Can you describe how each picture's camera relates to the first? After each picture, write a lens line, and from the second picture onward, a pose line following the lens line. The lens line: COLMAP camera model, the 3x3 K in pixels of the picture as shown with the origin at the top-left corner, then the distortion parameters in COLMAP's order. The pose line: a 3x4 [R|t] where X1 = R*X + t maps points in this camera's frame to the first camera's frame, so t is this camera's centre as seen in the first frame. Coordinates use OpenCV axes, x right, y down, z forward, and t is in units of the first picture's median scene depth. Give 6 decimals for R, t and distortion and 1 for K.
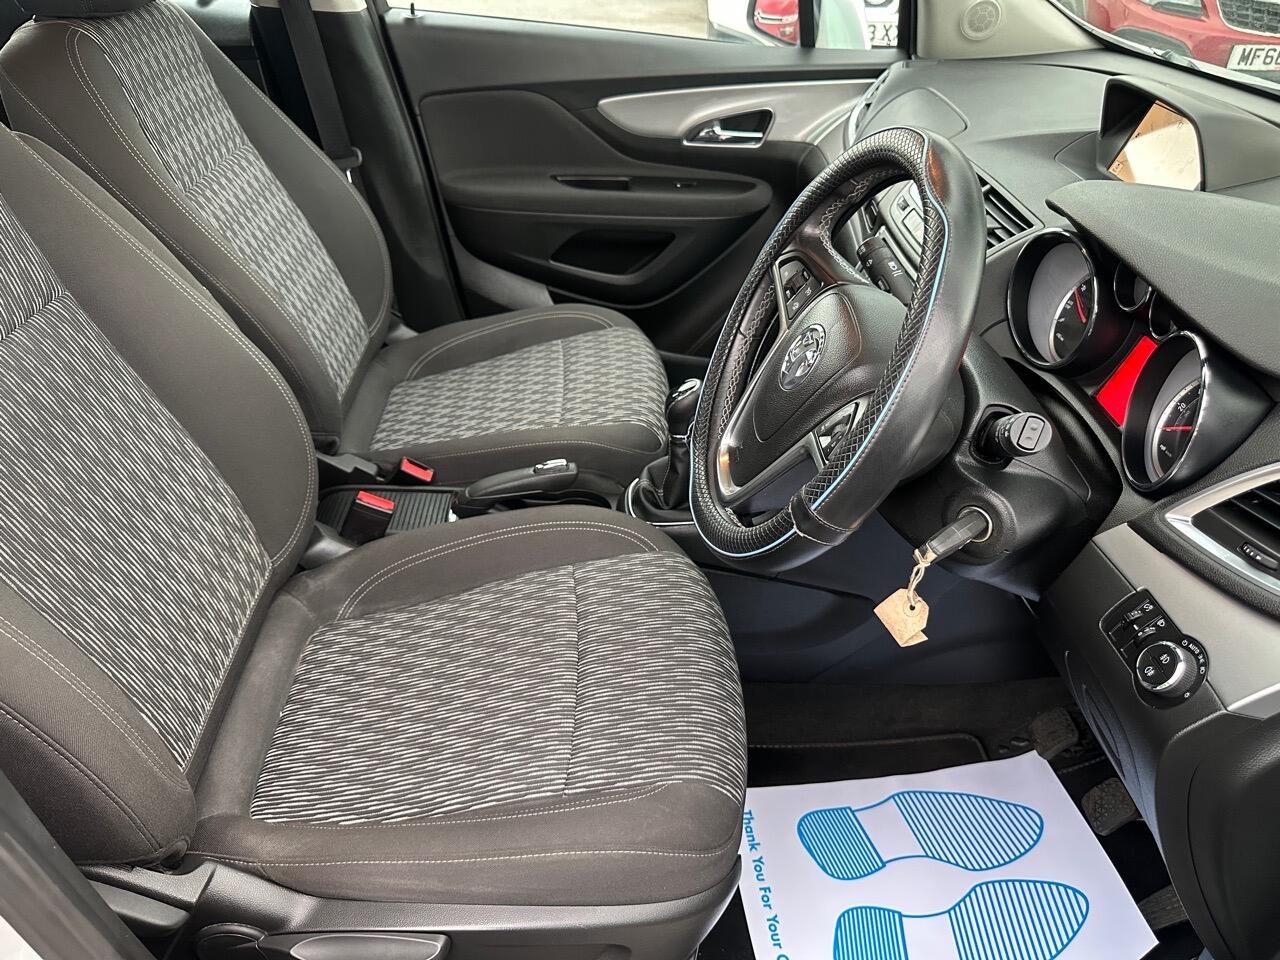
lens RADIAL K [[915.9, 0, 633.6], [0, 915.9, 491.9], [0, 0, 1]] dist [0.025049, -0.029608]
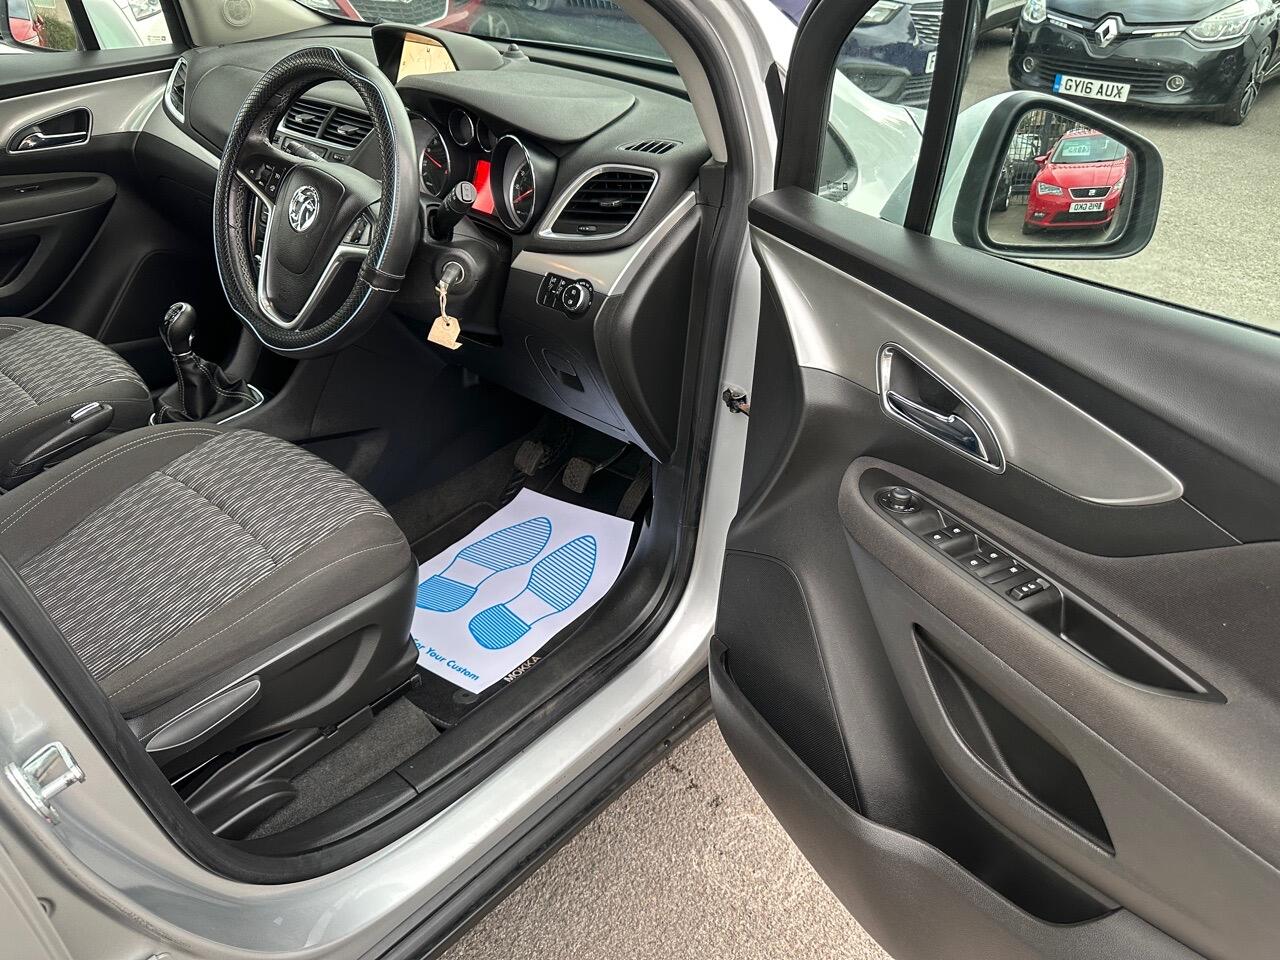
lens RADIAL K [[915.9, 0, 631.6], [0, 915.9, 470.6], [0, 0, 1]] dist [0.025049, -0.029608]
pose [[0.689722, -0.389126, 0.610626, -0.386713], [0.417234, 0.902823, 0.104052, 0.221595], [-0.591777, 0.183007, 0.785053, -0.295475]]
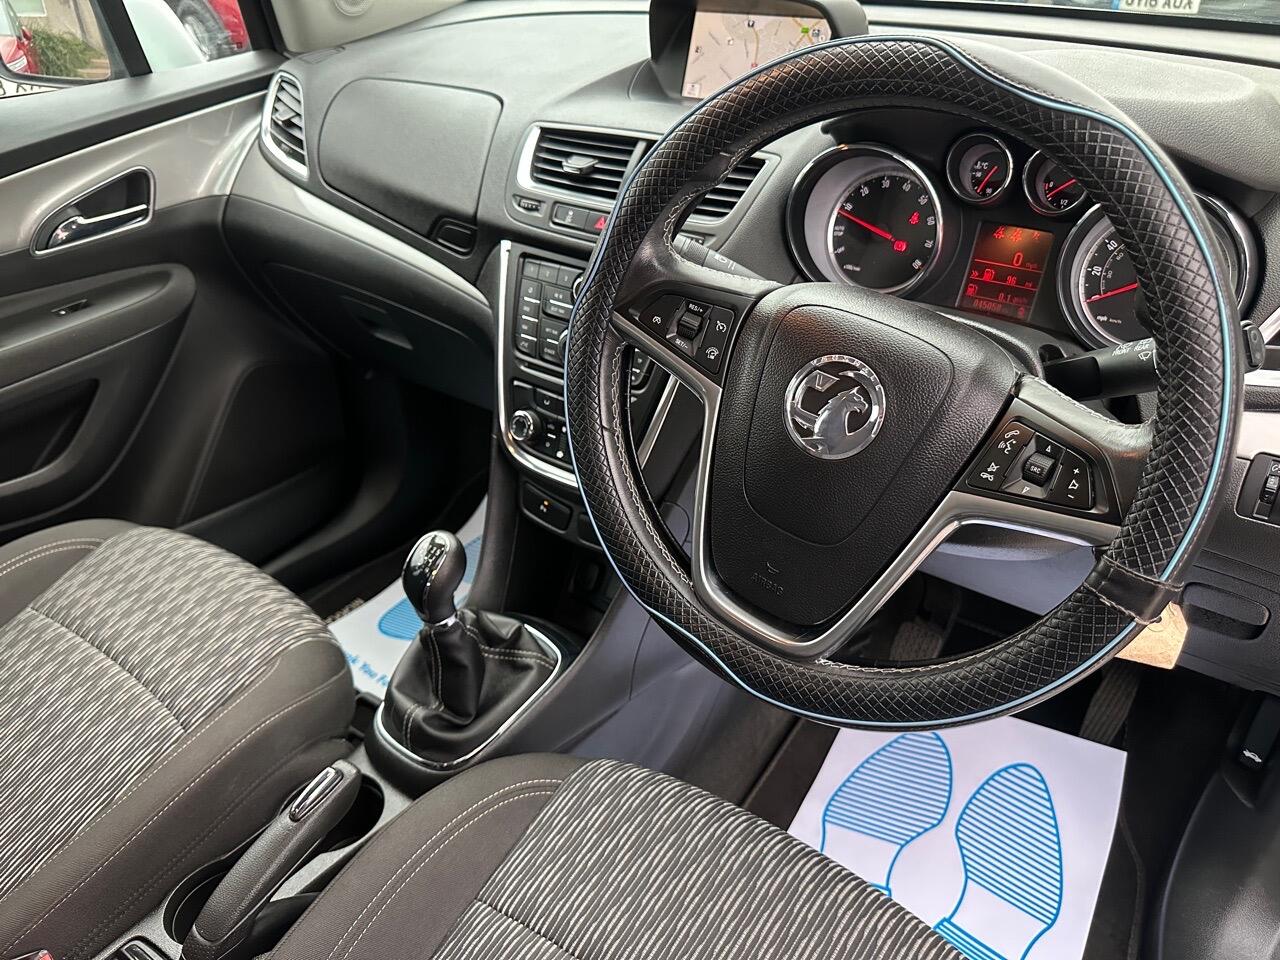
lens RADIAL K [[915.9, 0, 640.2], [0, 915.9, 487.1], [0, 0, 1]] dist [0.025049, -0.029608]
pose [[0.628427, -0.491767, 0.602698, -0.245664], [0.505912, 0.846939, 0.163546, -0.206435], [-0.590875, 0.202135, 0.781030, 0.428787]]
